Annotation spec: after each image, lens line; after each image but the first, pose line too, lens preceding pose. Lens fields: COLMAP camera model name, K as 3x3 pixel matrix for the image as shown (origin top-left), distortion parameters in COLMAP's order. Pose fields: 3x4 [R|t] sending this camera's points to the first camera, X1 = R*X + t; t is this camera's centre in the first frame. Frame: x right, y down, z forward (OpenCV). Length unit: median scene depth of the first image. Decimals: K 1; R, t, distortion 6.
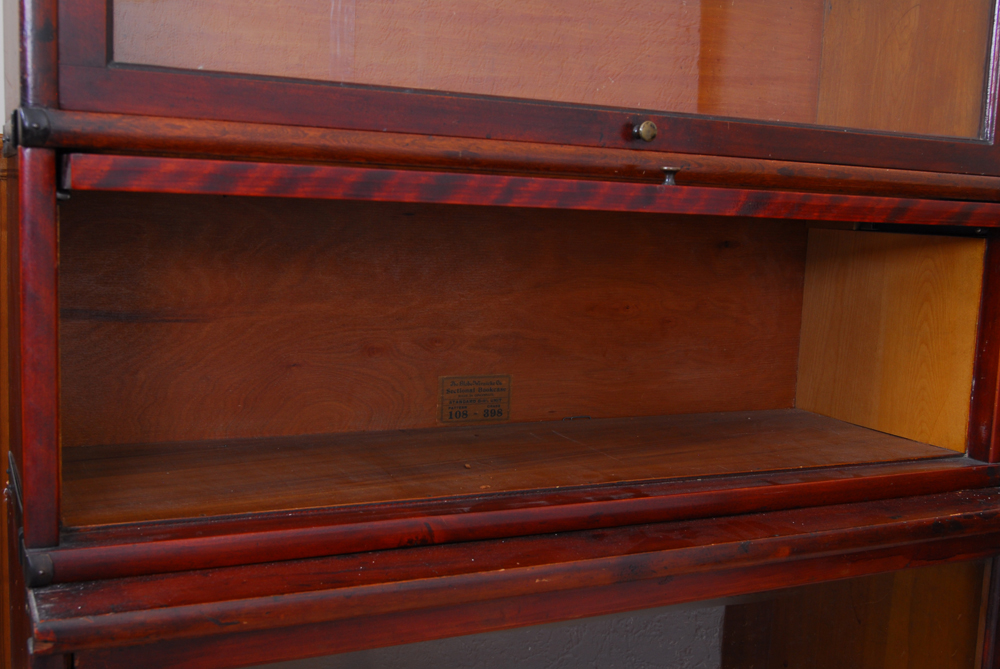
lens RADIAL K [[1142.5, 0, 491.4], [0, 1142.5, 336.9], [0, 0, 1]] dist [-0.035114, 0.000000]
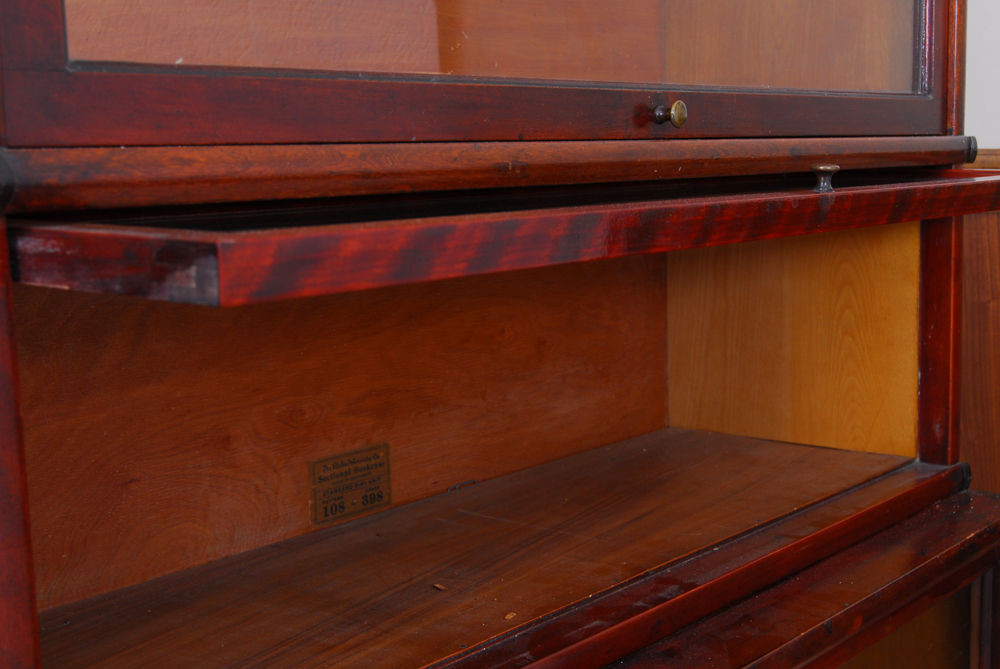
lens RADIAL K [[1401.1, 0, 498.3], [0, 1401.1, 342.8], [0, 0, 1]] dist [-0.009502, 0.000000]
pose [[0.912668, -0.118713, 0.391080, -0.307301], [0.110630, 0.992921, 0.043224, -0.072194], [-0.393443, 0.003816, 0.919341, 0.168444]]
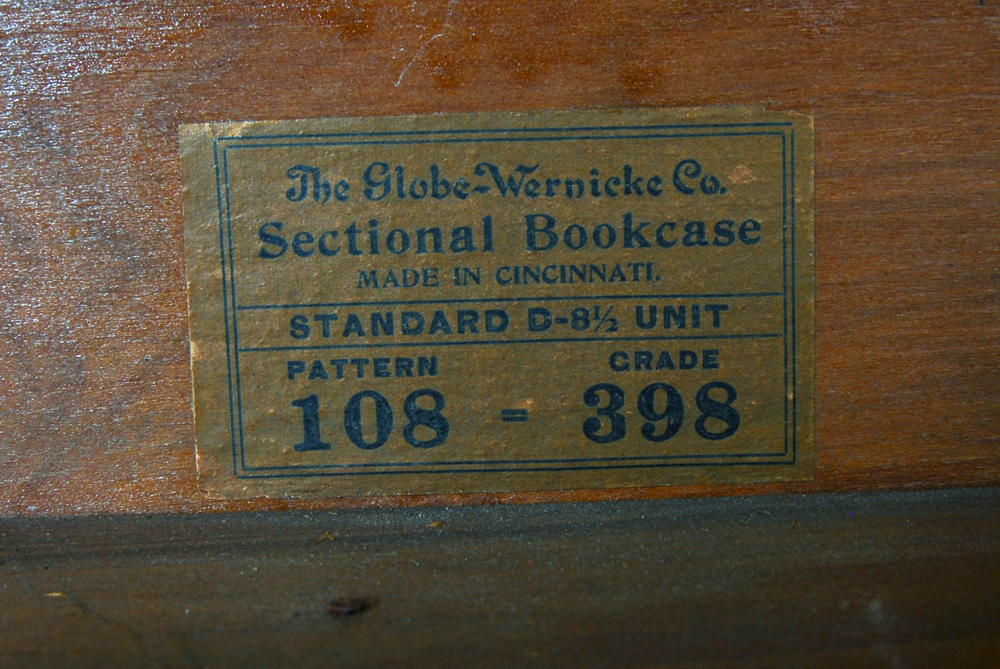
lens RADIAL K [[1142.5, 0, 500.2], [0, 1142.5, 333.4], [0, 0, 1]] dist [-0.035114, 0.000000]
pose [[0.901295, -0.027128, -0.432355, 0.048863], [0.014364, 0.999360, -0.032760, 0.071703], [0.432967, 0.023316, 0.901108, 1.017137]]
